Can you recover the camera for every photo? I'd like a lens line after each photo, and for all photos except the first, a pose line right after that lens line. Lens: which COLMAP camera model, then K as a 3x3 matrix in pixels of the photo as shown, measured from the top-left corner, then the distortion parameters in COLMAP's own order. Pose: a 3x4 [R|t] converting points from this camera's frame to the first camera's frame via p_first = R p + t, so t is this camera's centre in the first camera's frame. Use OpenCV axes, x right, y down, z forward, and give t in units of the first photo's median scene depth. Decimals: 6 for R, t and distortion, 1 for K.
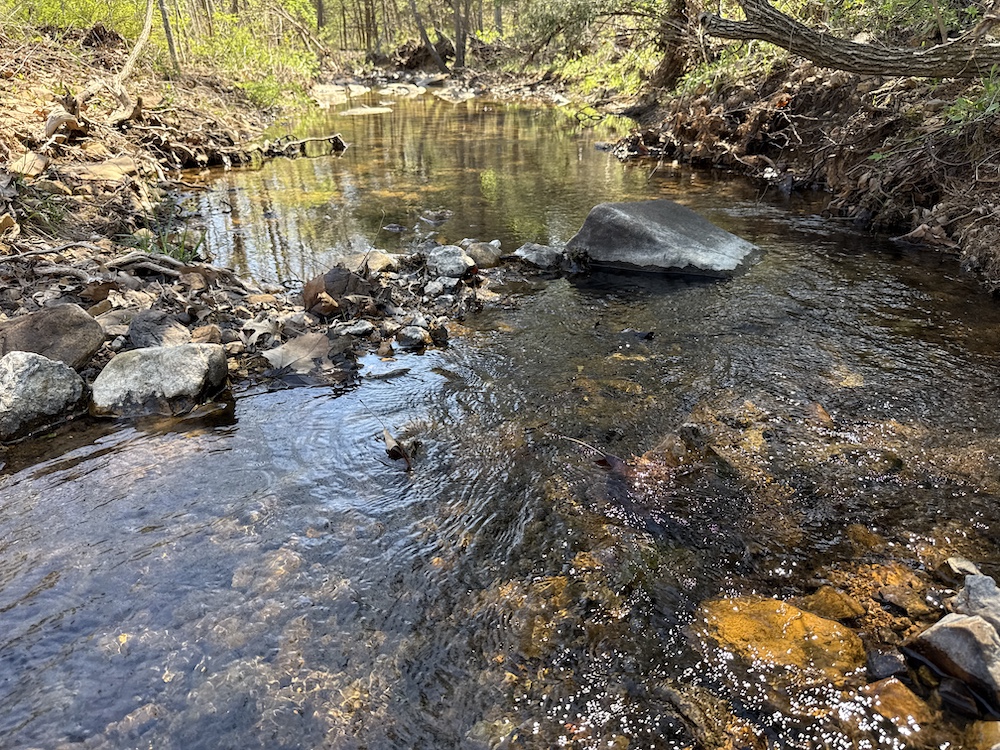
lens RADIAL K [[703.1, 0, 494.5], [0, 703.1, 377.3], [0, 0, 1]] dist [0.020911, -0.026830]
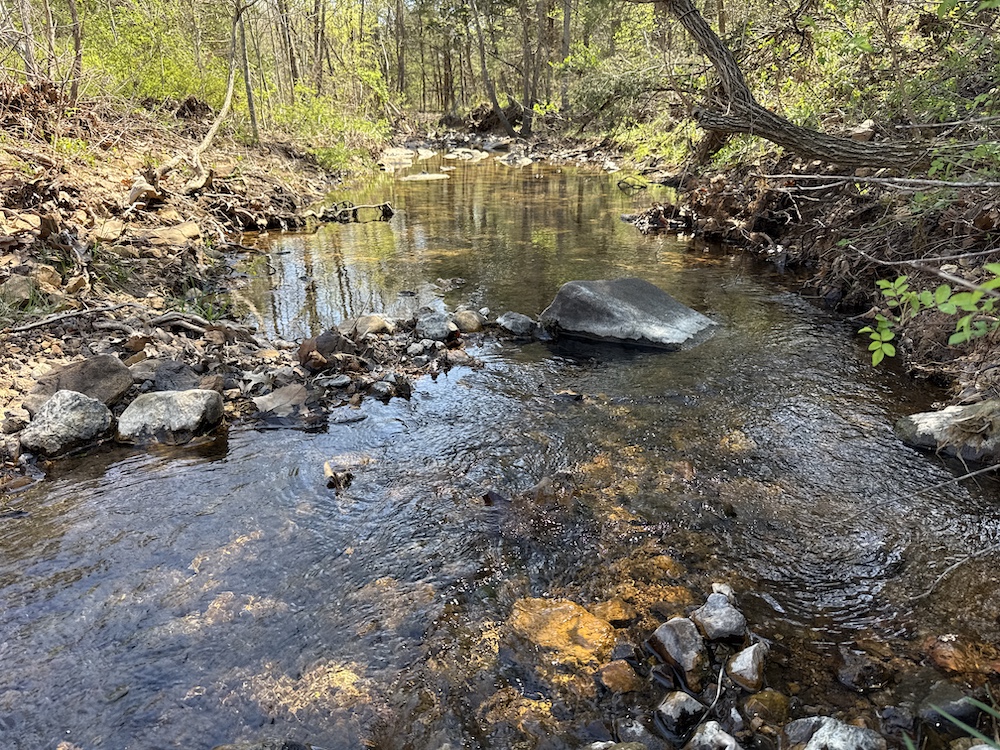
lens RADIAL K [[703.1, 0, 491.7], [0, 703.1, 379.5], [0, 0, 1]] dist [0.020911, -0.026830]
pose [[0.994676, 0.041450, -0.094350, 0.098573], [-0.047999, 0.996514, -0.068235, -0.001741], [0.091193, 0.072400, 0.993198, -0.097547]]
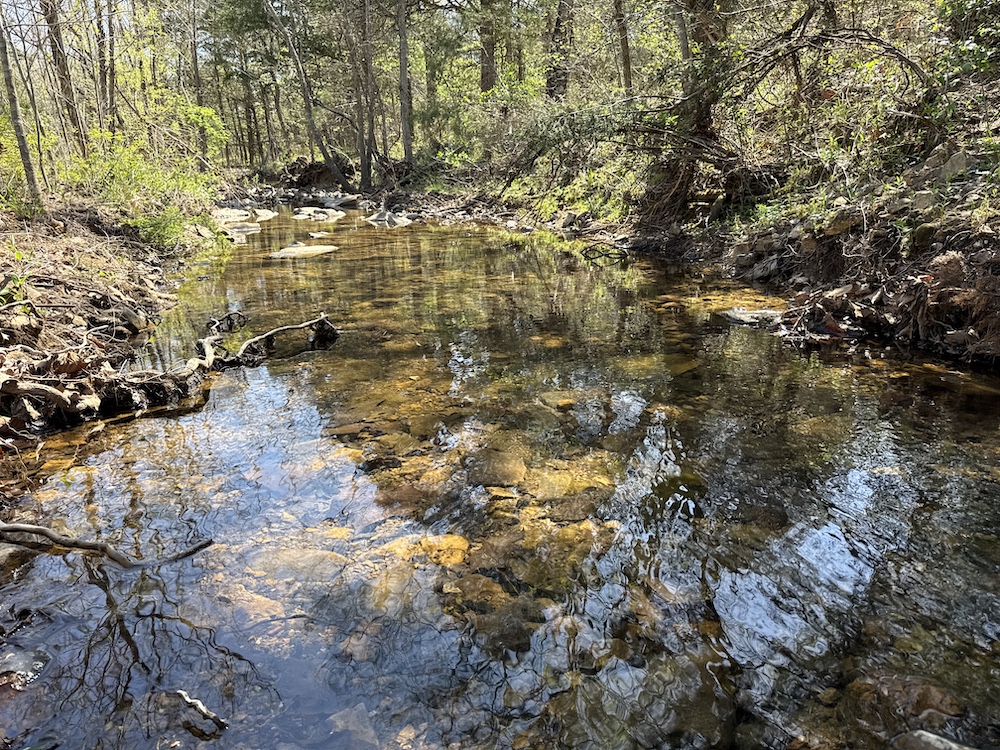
lens RADIAL K [[703.1, 0, 494.8], [0, 703.1, 380.6], [0, 0, 1]] dist [0.020911, -0.026830]
pose [[0.986336, -0.056078, 0.154906, -0.310358], [0.076713, 0.988460, -0.130620, -0.354643], [-0.145793, 0.140718, 0.979256, 0.699560]]
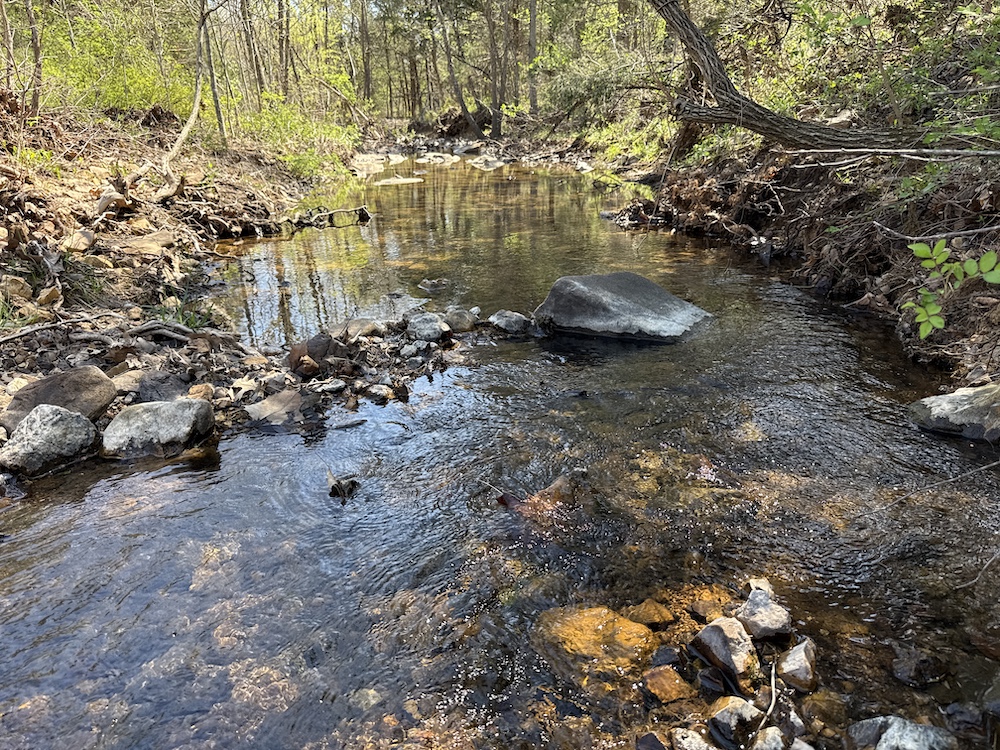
lens RADIAL K [[703.1, 0, 491.5], [0, 703.1, 380.4], [0, 0, 1]] dist [0.020911, -0.026830]
pose [[0.998095, 0.005739, -0.061430, 0.075848], [-0.010286, 0.997208, -0.073961, 0.002063], [0.060834, 0.074452, 0.995367, -0.078460]]
